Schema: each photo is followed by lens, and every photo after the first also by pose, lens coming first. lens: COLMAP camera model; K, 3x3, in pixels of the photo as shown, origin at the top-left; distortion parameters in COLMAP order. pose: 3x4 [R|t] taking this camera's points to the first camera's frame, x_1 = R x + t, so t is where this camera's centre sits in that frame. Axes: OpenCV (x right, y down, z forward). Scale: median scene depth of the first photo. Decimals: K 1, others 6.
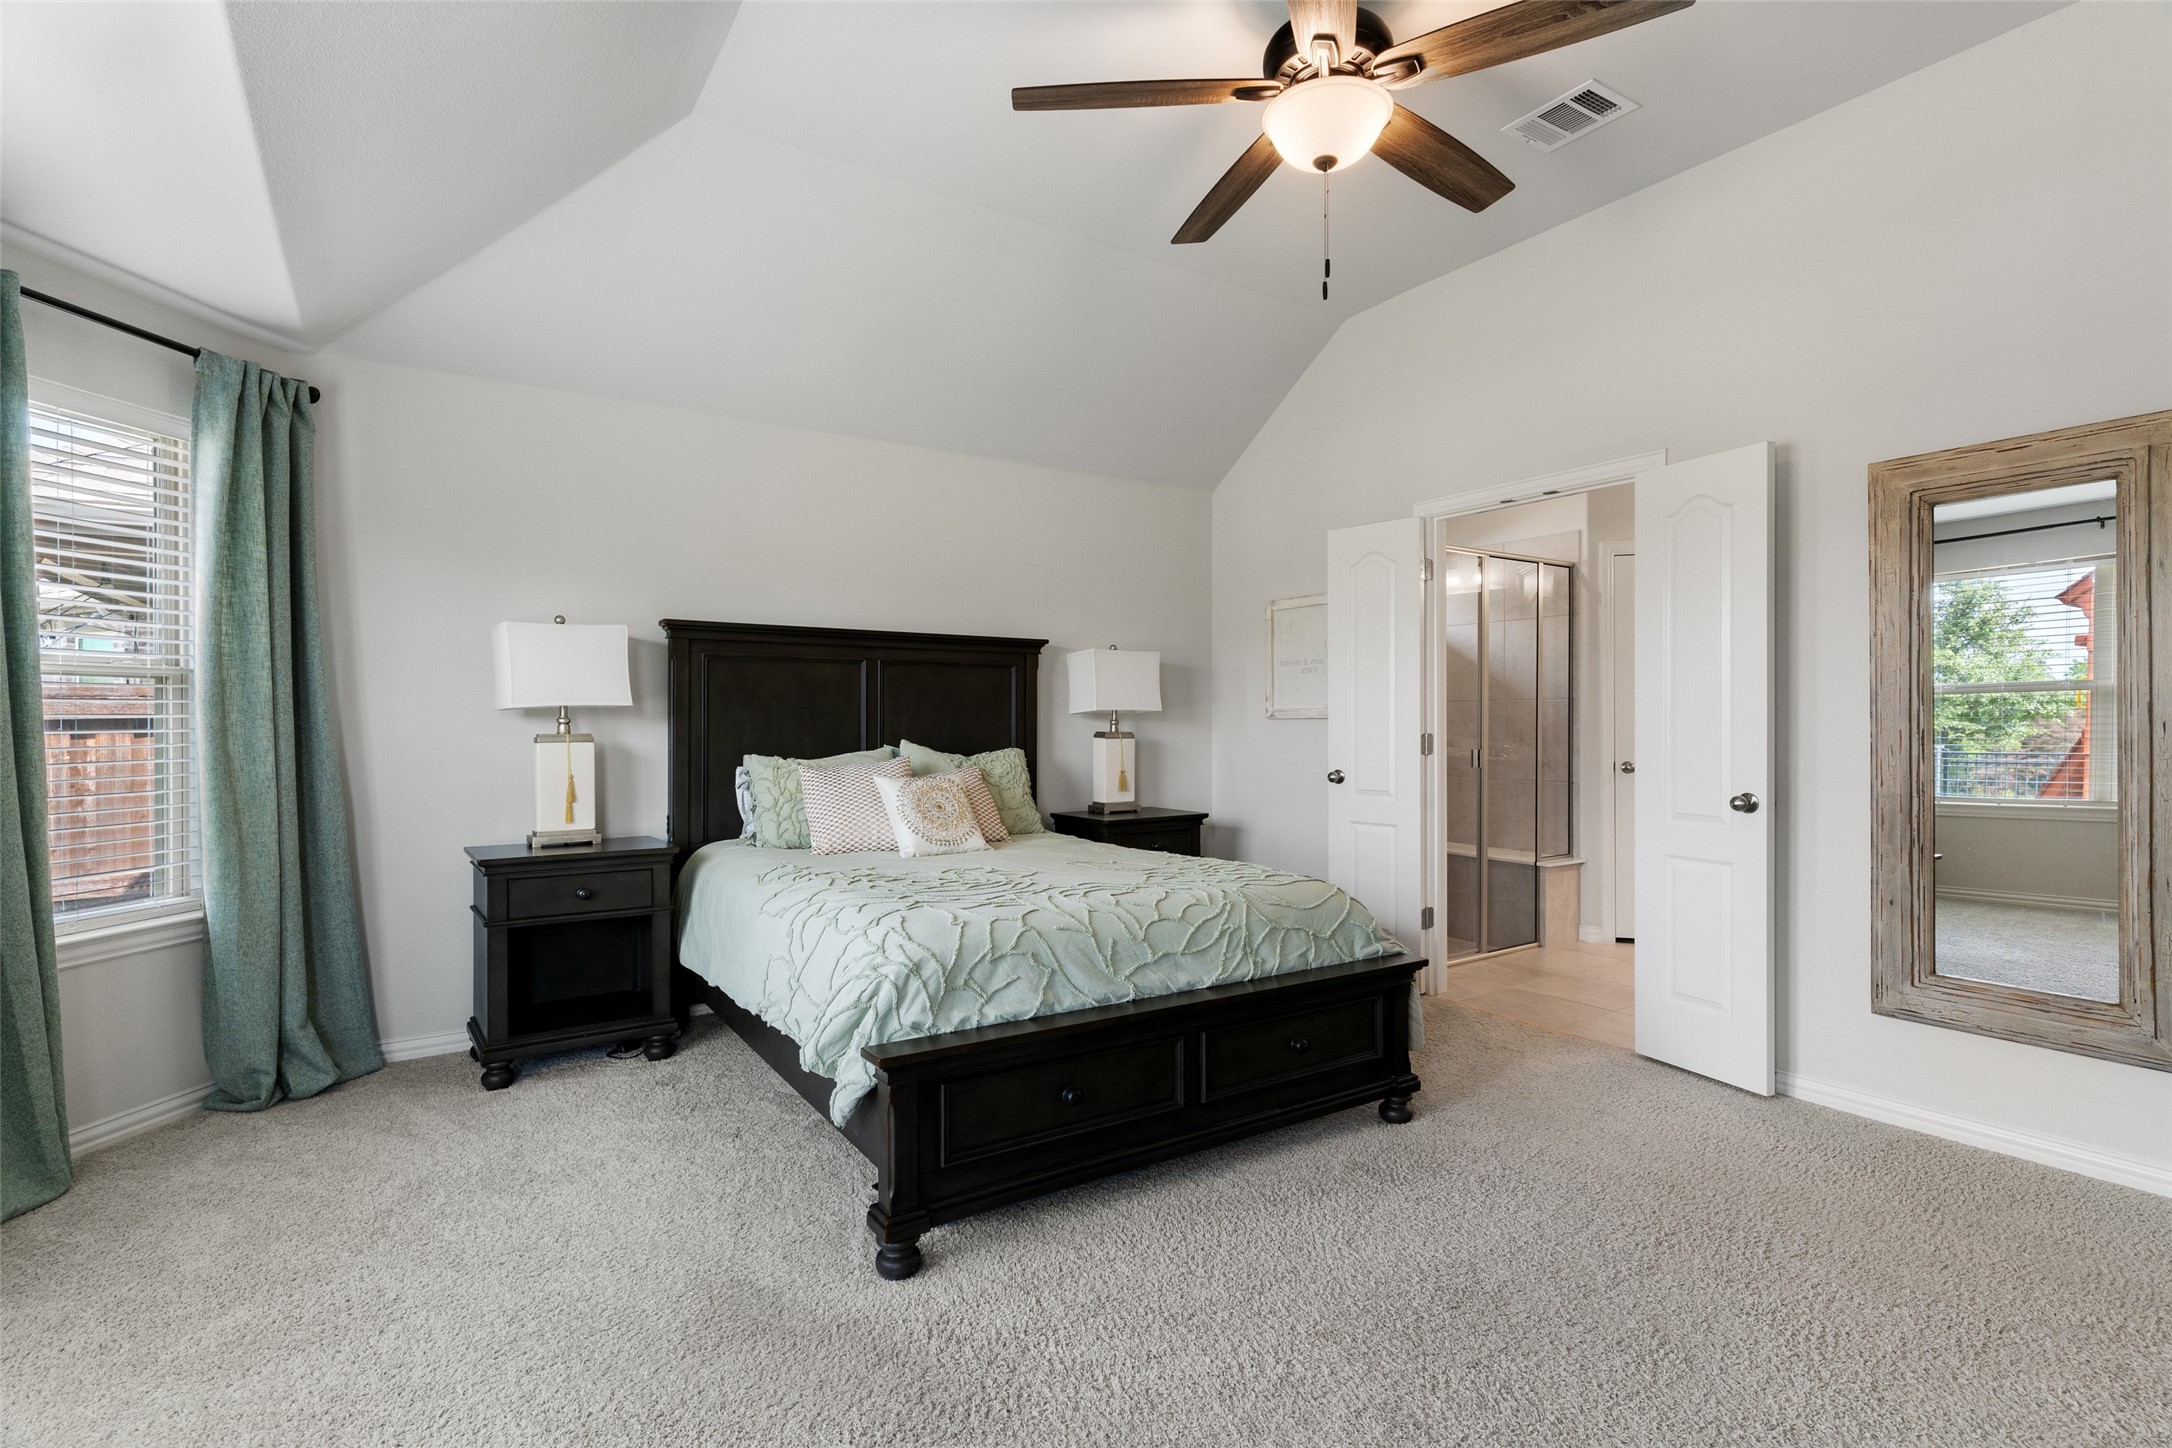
lens RADIAL K [[1039.4, 0, 1096.5], [0, 1039.4, 711.0], [0, 0, 1]] dist [0.000073, -0.000941]
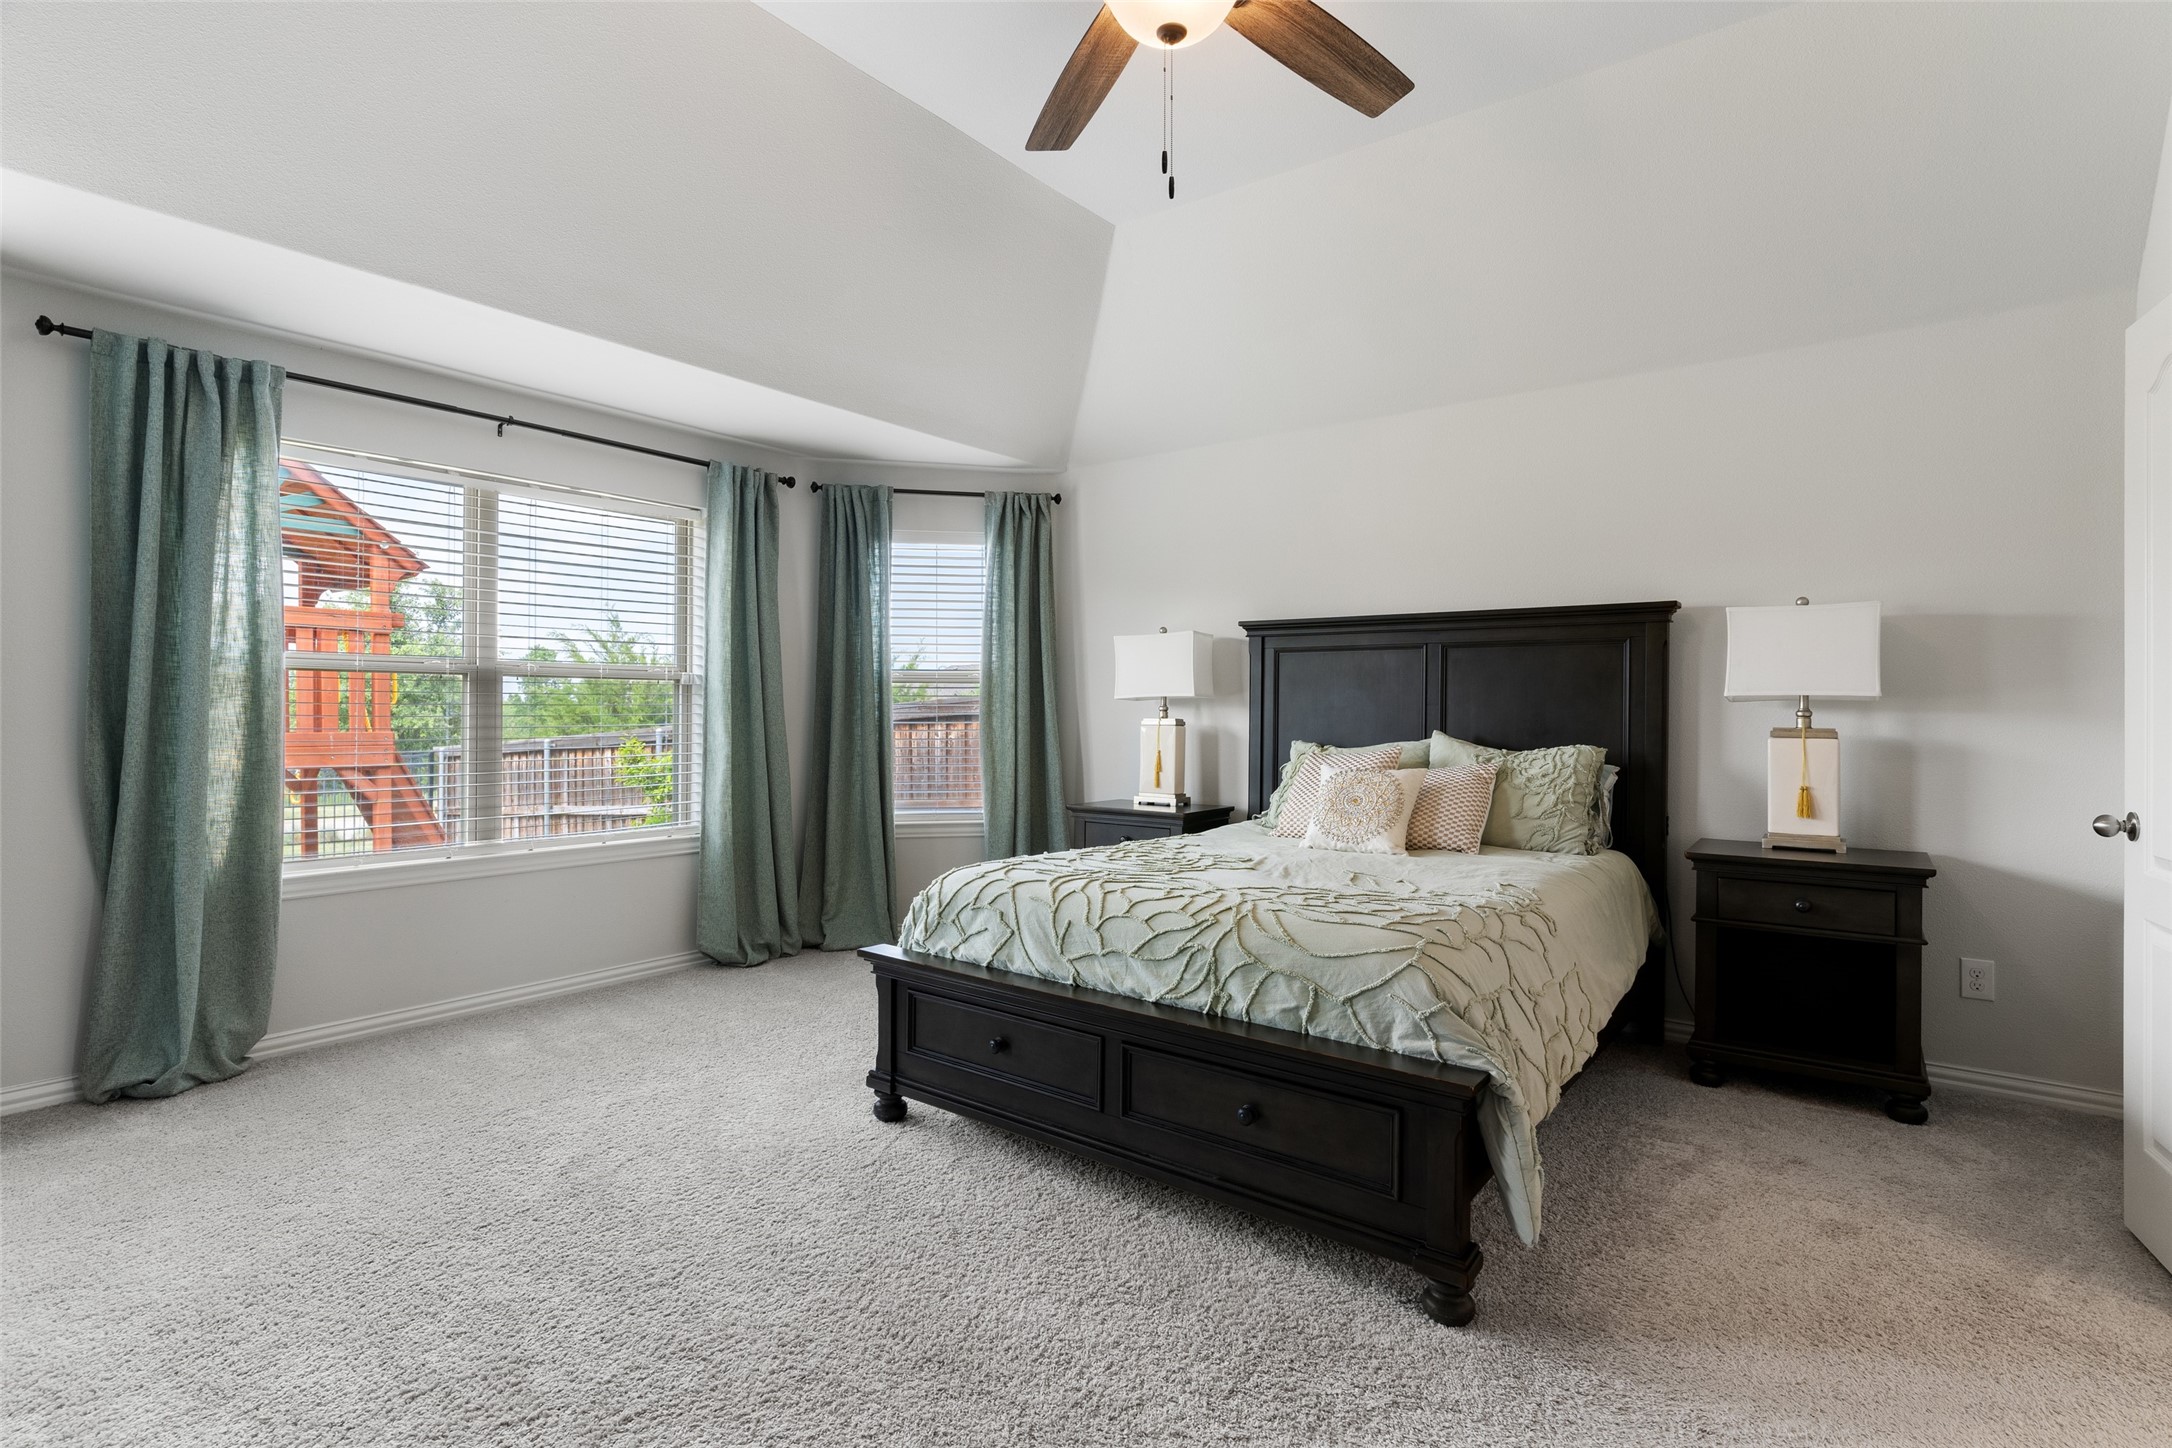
lens RADIAL K [[1086.3, 0, 1099.8], [0, 1086.3, 719.7], [0, 0, 1]] dist [0.006717, -0.000320]
pose [[0.319386, 0.010224, -0.947569, 0.880222], [0.003666, 0.999921, 0.012025, 0.007914], [0.947618, -0.007314, 0.319323, 0.585434]]
